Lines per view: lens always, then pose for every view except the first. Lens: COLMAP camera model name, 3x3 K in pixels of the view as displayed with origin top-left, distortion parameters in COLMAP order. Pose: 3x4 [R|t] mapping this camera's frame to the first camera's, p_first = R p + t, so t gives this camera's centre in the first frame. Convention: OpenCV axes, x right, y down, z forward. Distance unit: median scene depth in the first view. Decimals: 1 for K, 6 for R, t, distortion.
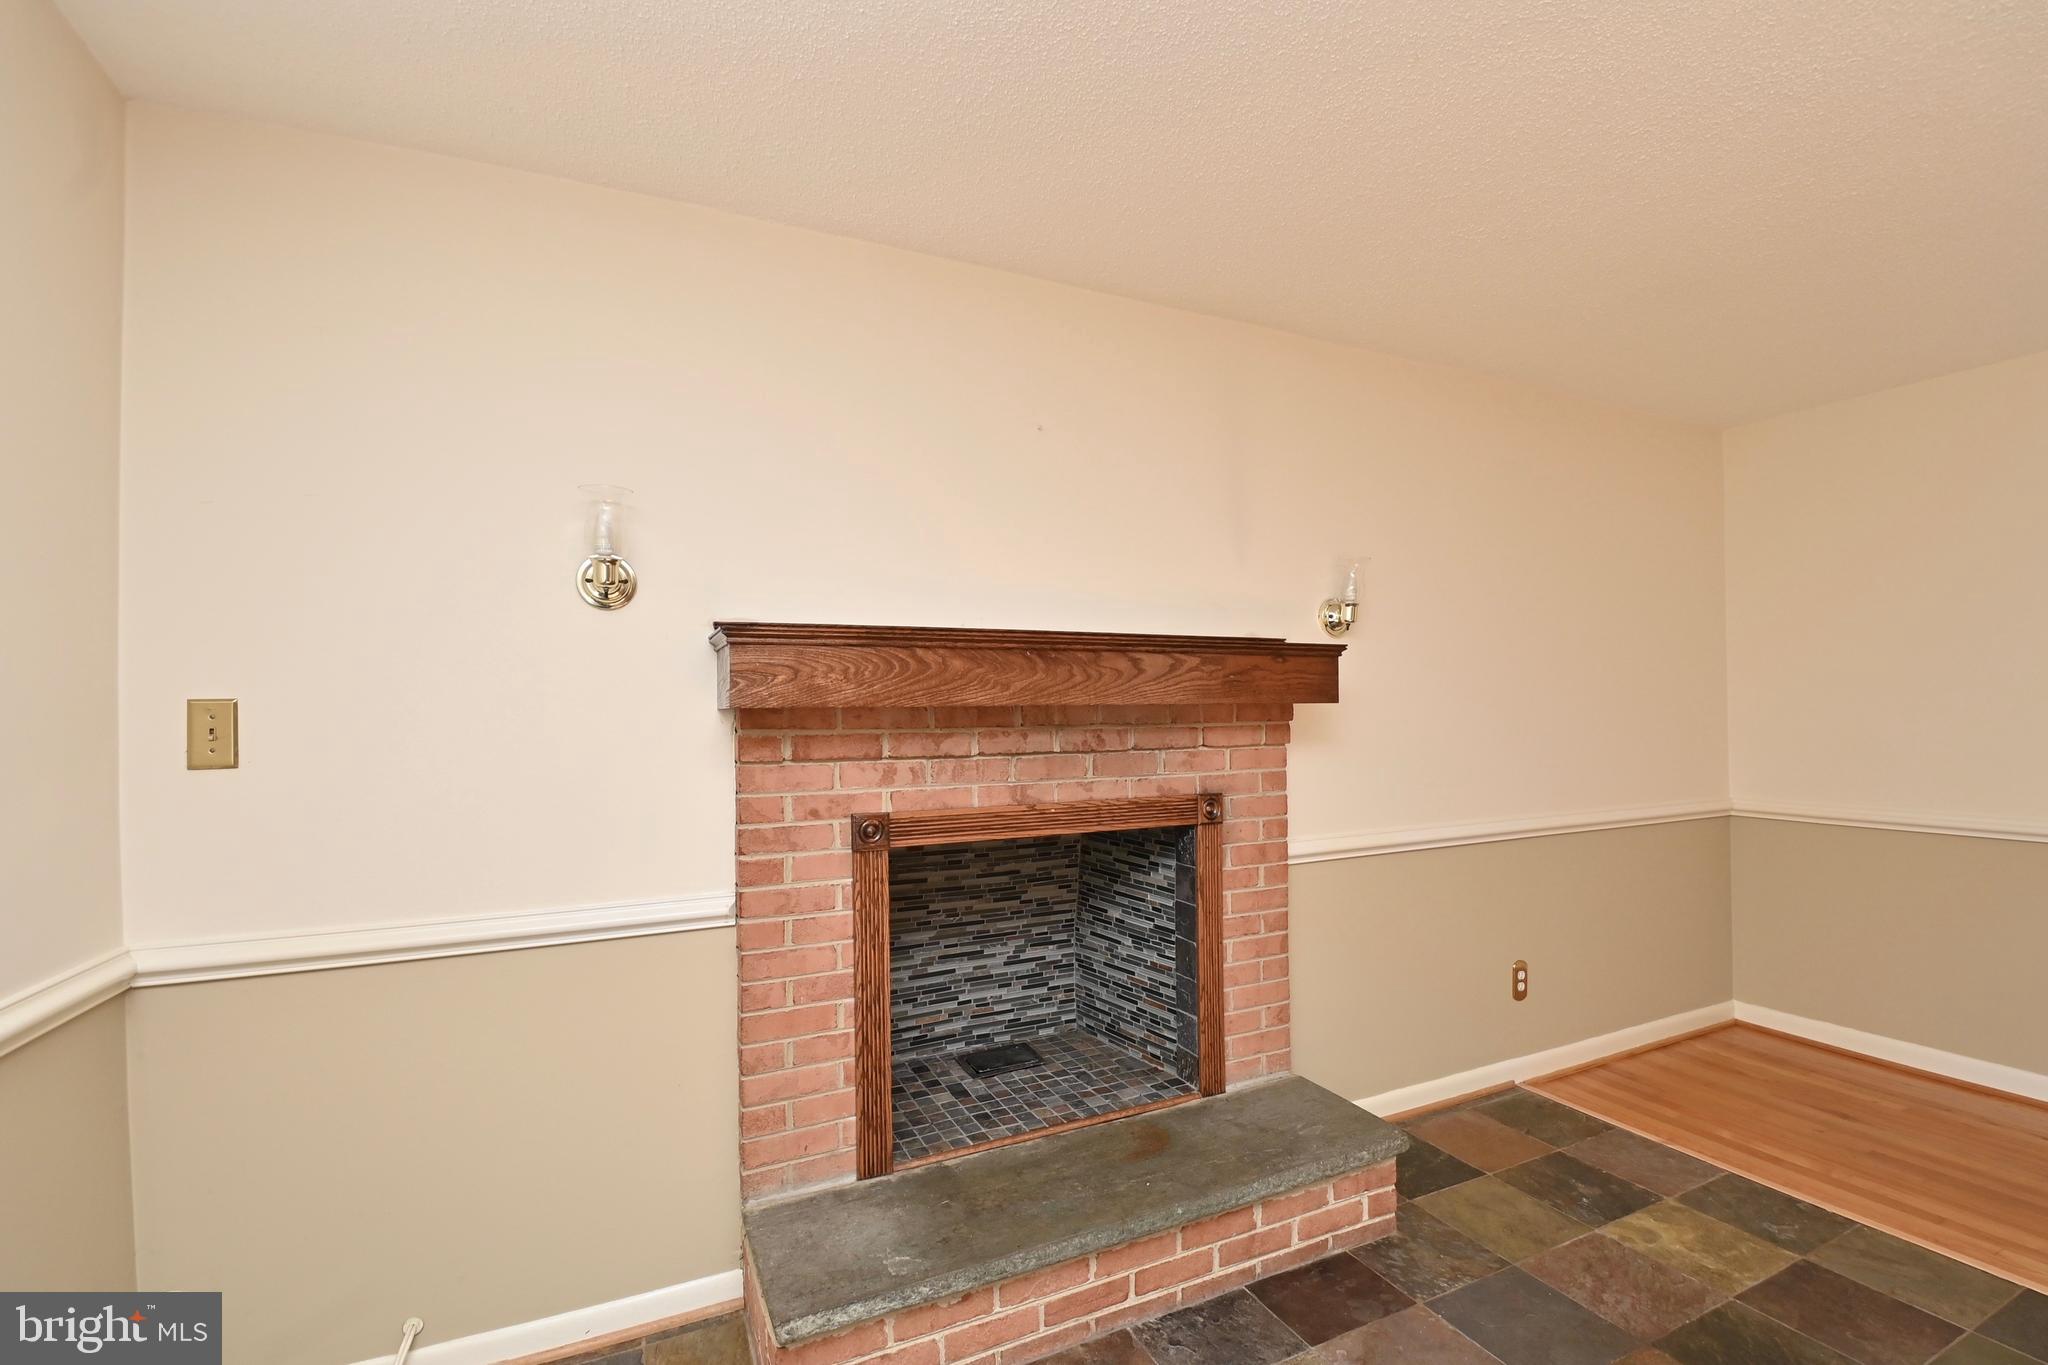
lens RADIAL K [[912.4, 0, 1048.2], [0, 912.4, 711.2], [0, 0, 1]] dist [0.017350, -0.023889]
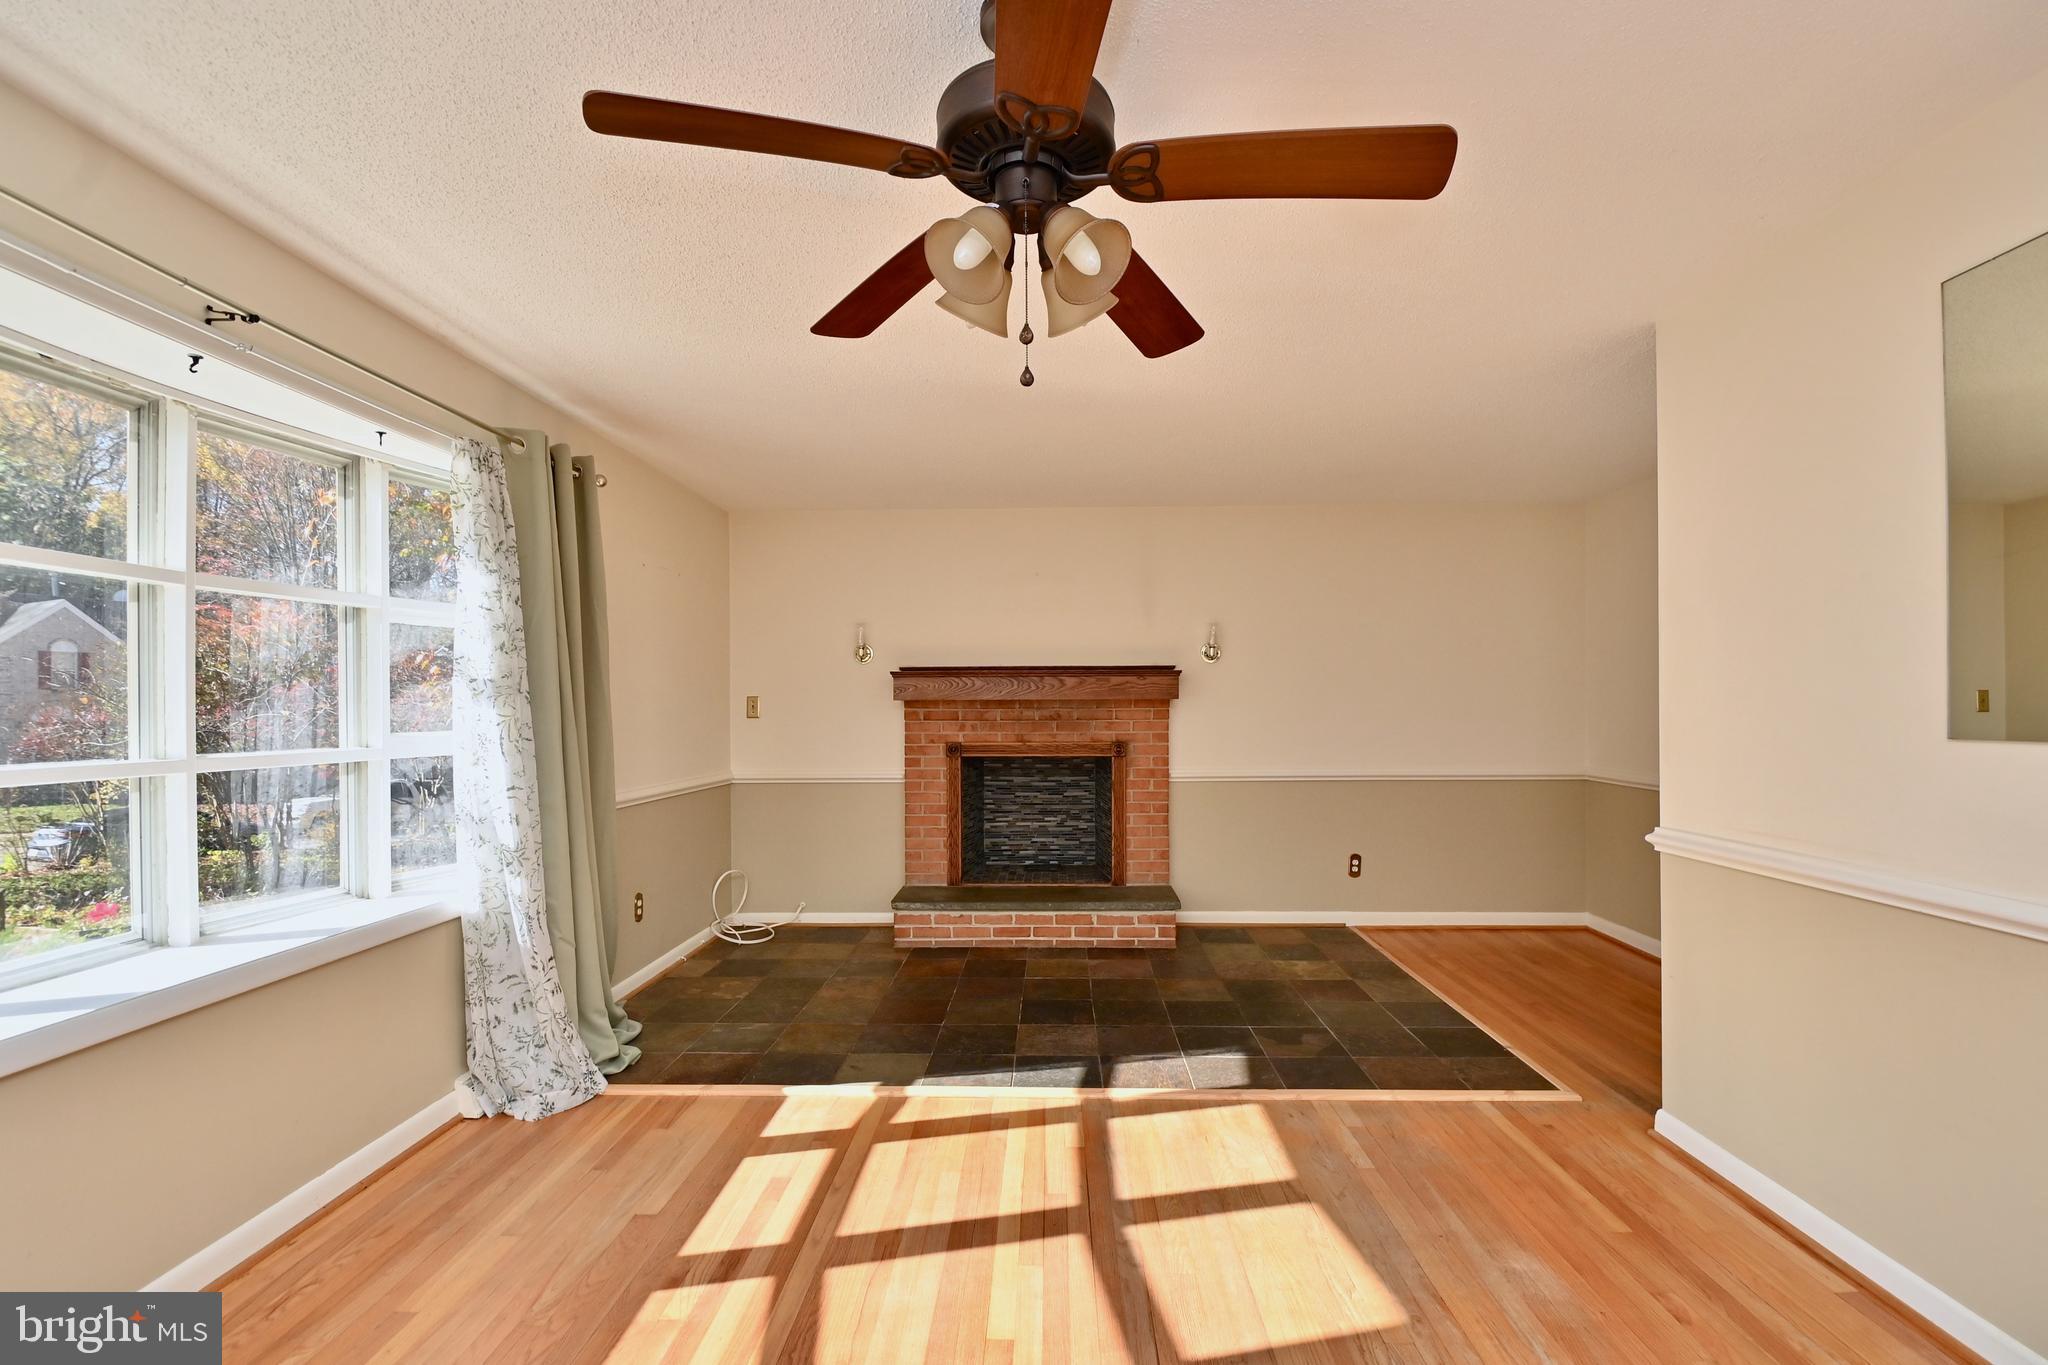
lens RADIAL K [[912.4, 0, 1048.2], [0, 912.4, 711.2], [0, 0, 1]] dist [0.017350, -0.023889]
pose [[0.892995, 0.011778, -0.449913, 1.003929], [-0.007570, 0.999909, 0.011151, -0.001904], [0.450003, -0.006552, 0.893003, -0.968274]]
